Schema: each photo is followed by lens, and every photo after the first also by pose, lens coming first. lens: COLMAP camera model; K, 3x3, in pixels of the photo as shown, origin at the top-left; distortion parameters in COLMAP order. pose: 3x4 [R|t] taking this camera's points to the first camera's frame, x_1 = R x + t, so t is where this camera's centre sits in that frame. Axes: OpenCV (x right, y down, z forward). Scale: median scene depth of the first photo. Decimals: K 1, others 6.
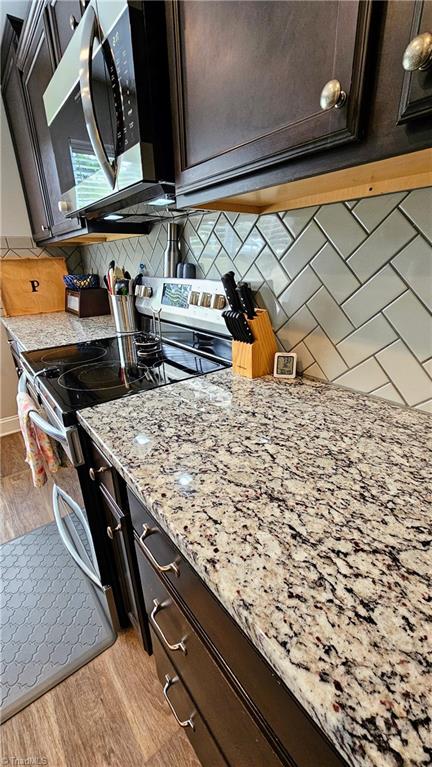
lens RADIAL K [[329.1, 0, 216.4], [0, 329.1, 382.9], [0, 0, 1]] dist [-0.000959, -0.000228]
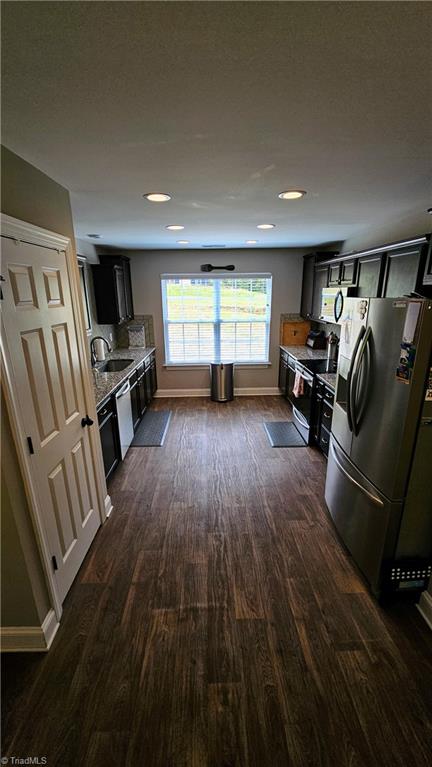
lens RADIAL K [[317.1, 0, 215.8], [0, 317.1, 385.8], [0, 0, 1]] dist [-0.002418, -0.000122]
pose [[0.811458, 0.185387, -0.554227, 0.477316], [-0.218628, 0.975788, 0.006299, 0.279366], [0.541976, 0.116059, 0.832342, -1.784987]]
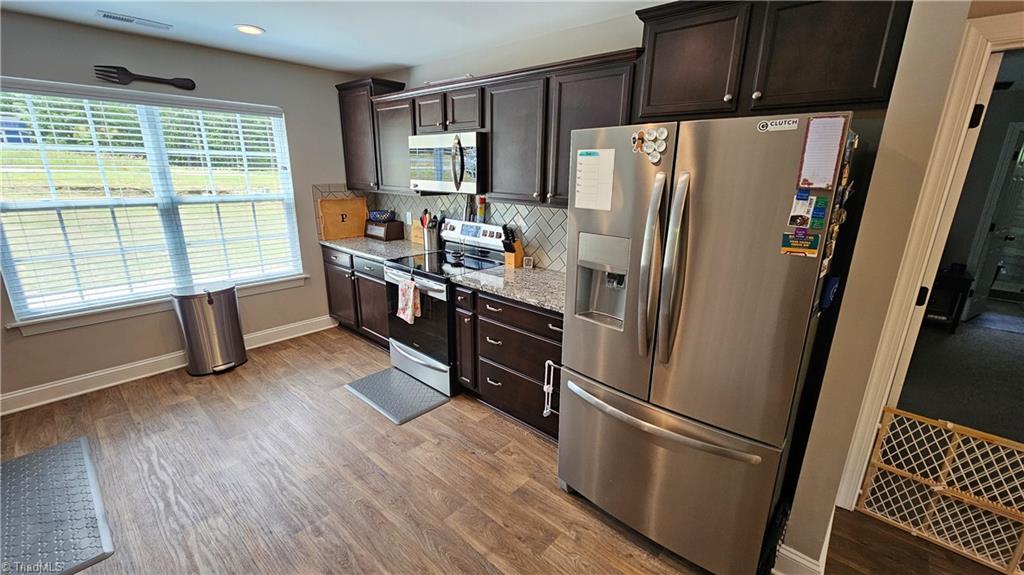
lens RADIAL K [[418.7, 0, 518.3], [0, 418.7, 286.6], [0, 0, 1]] dist [-0.001335, 0.000176]
pose [[0.978893, -0.010804, 0.204089, -0.320738], [0.029452, 0.995635, -0.088559, 0.257800], [-0.202241, 0.092701, 0.974939, -1.277276]]
